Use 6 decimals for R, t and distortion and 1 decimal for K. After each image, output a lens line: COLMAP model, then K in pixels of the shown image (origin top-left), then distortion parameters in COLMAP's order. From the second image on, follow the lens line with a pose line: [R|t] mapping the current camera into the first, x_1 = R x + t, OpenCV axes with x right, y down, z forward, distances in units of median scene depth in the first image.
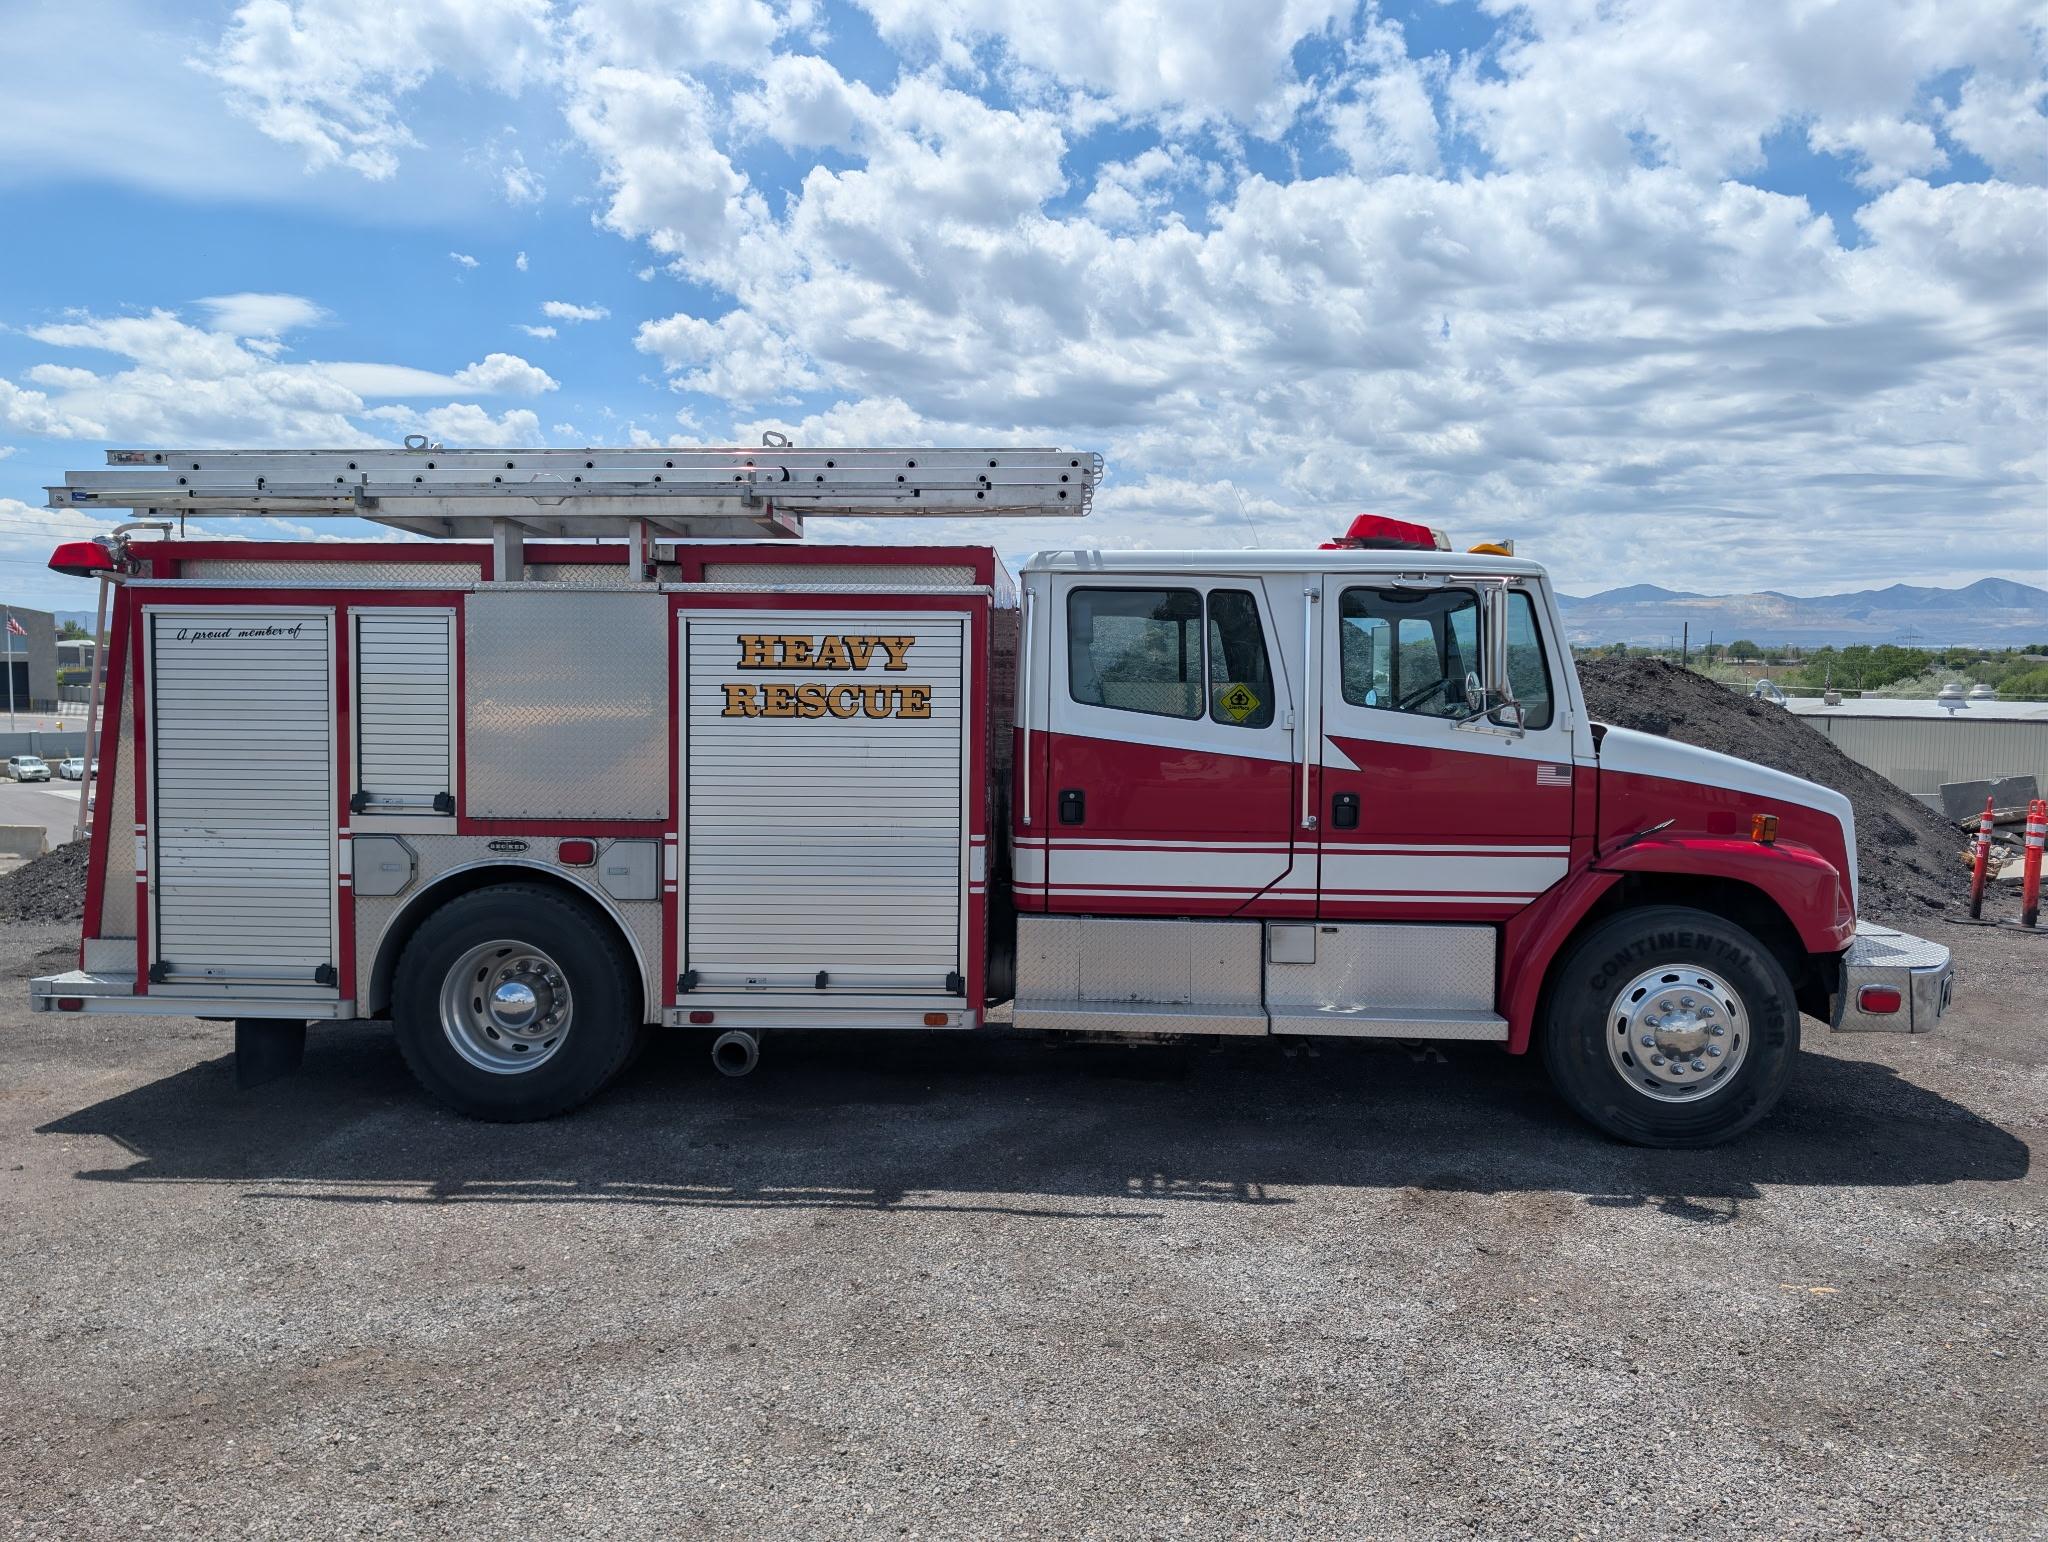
lens RADIAL K [[1478.4, 0, 1025.4], [0, 1478.4, 762.5], [0, 0, 1]] dist [0.011661, -0.005006]
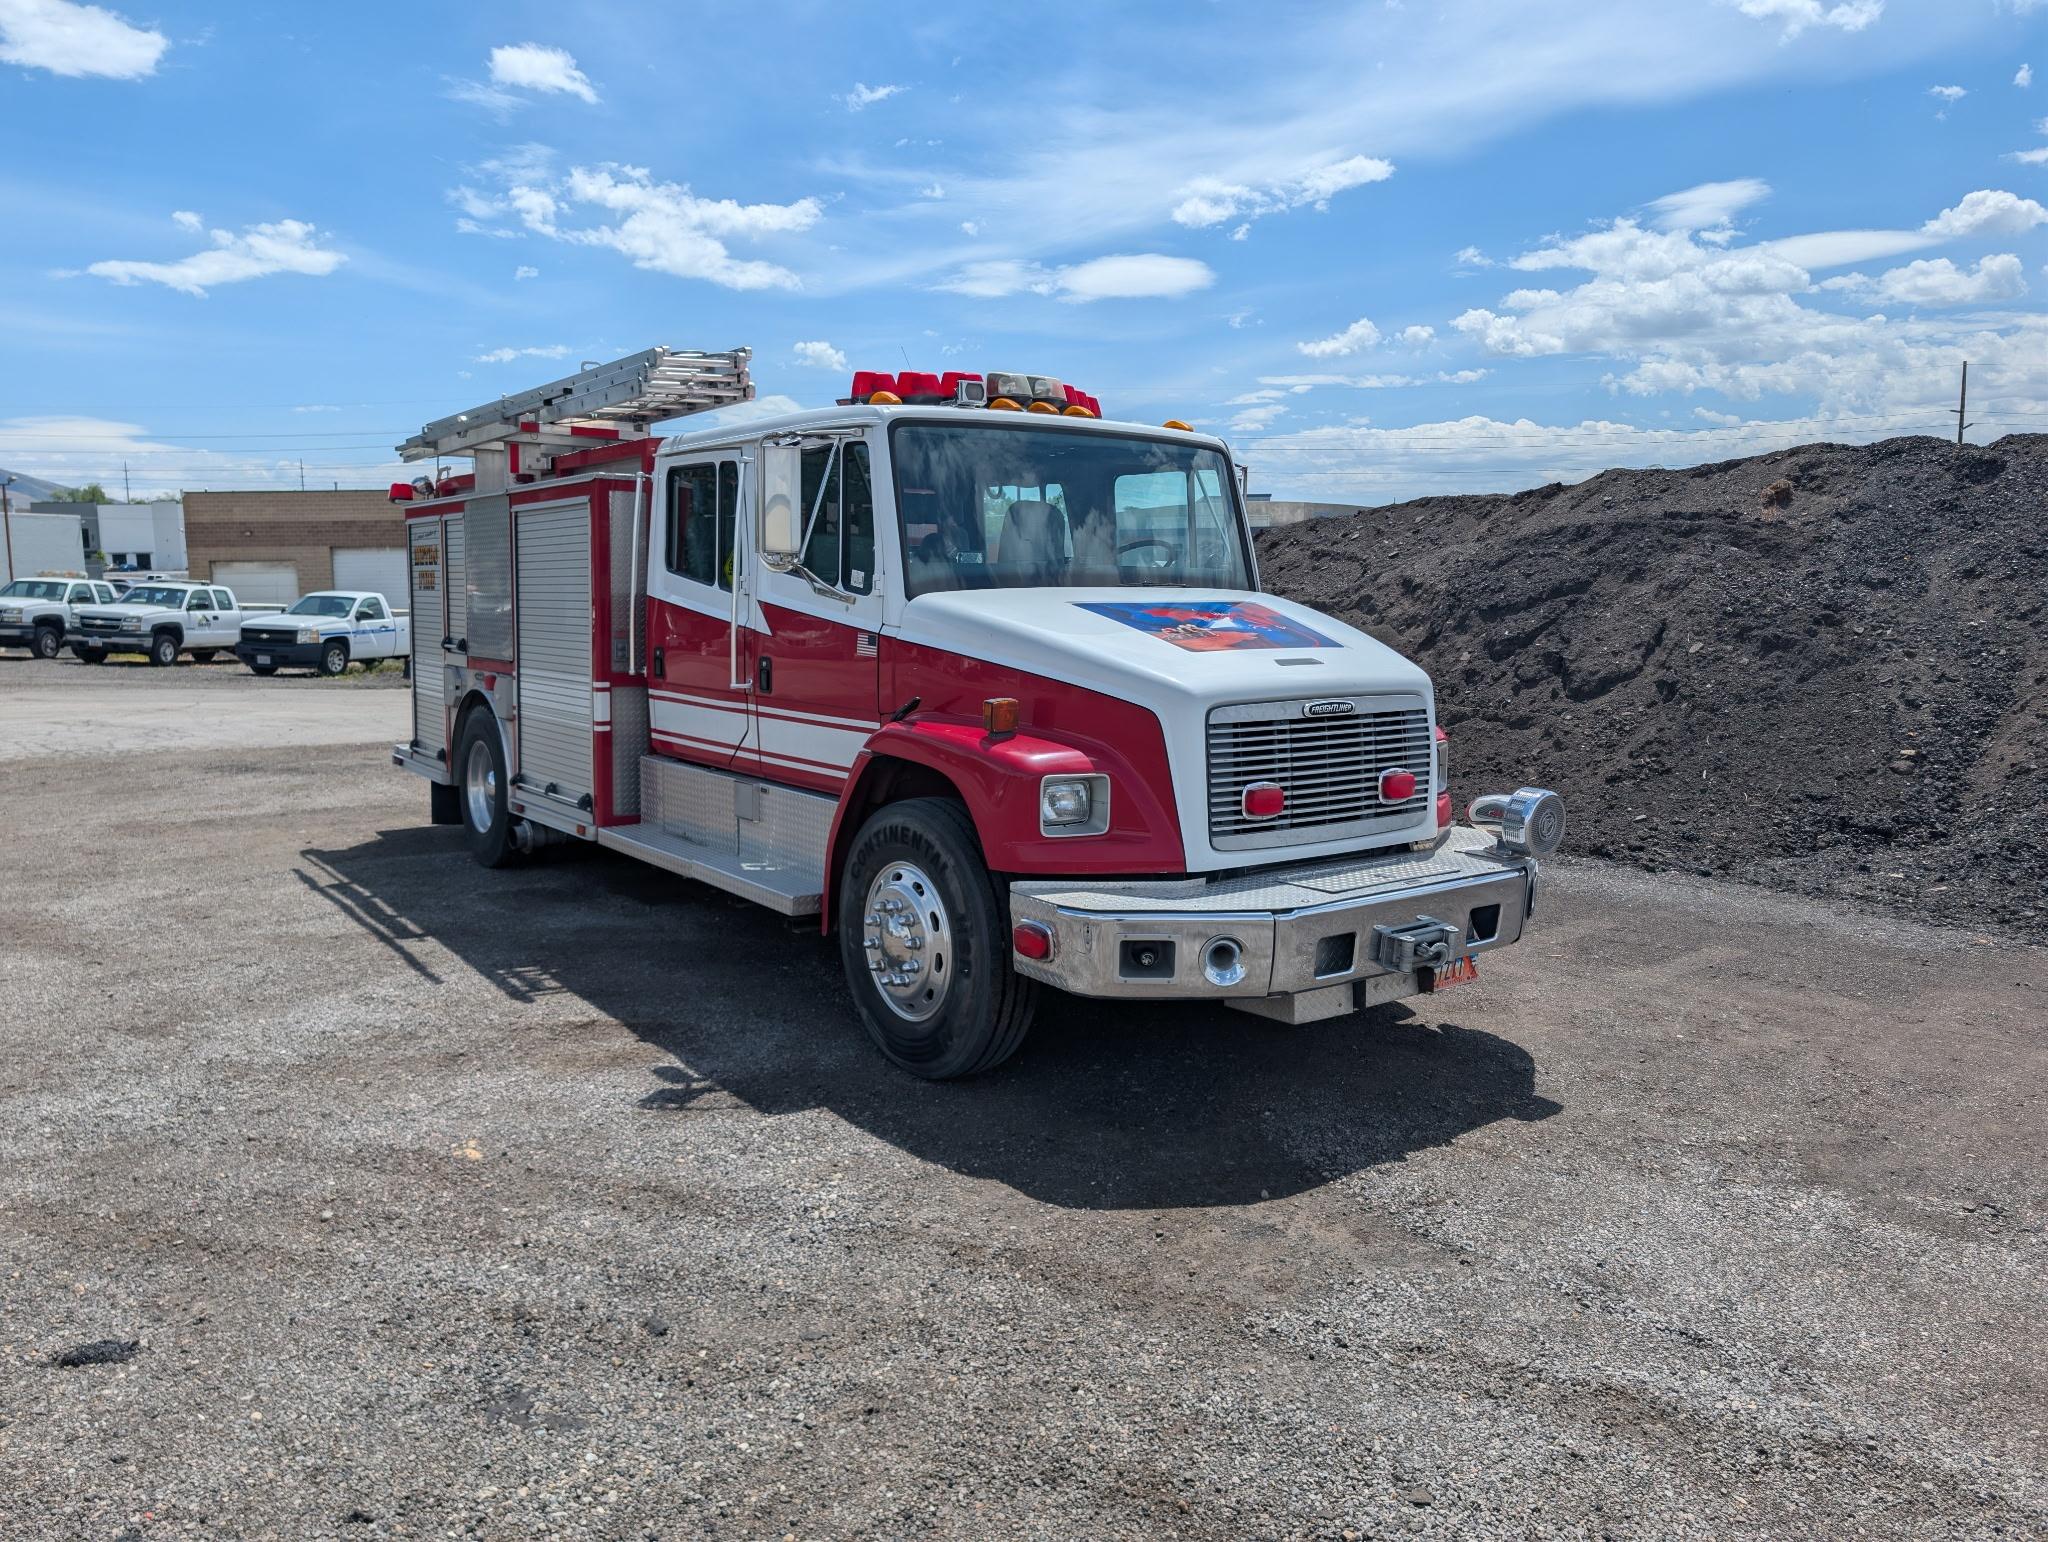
lens RADIAL K [[1518.8, 0, 1024.4], [0, 1518.8, 685.3], [0, 0, 1]] dist [-0.004185, 0.027103]
pose [[0.623750, 0.042932, -0.780444, 1.298758], [-0.028087, 0.999077, 0.032512, 0.001792], [0.781119, 0.001641, 0.624380, 0.551997]]
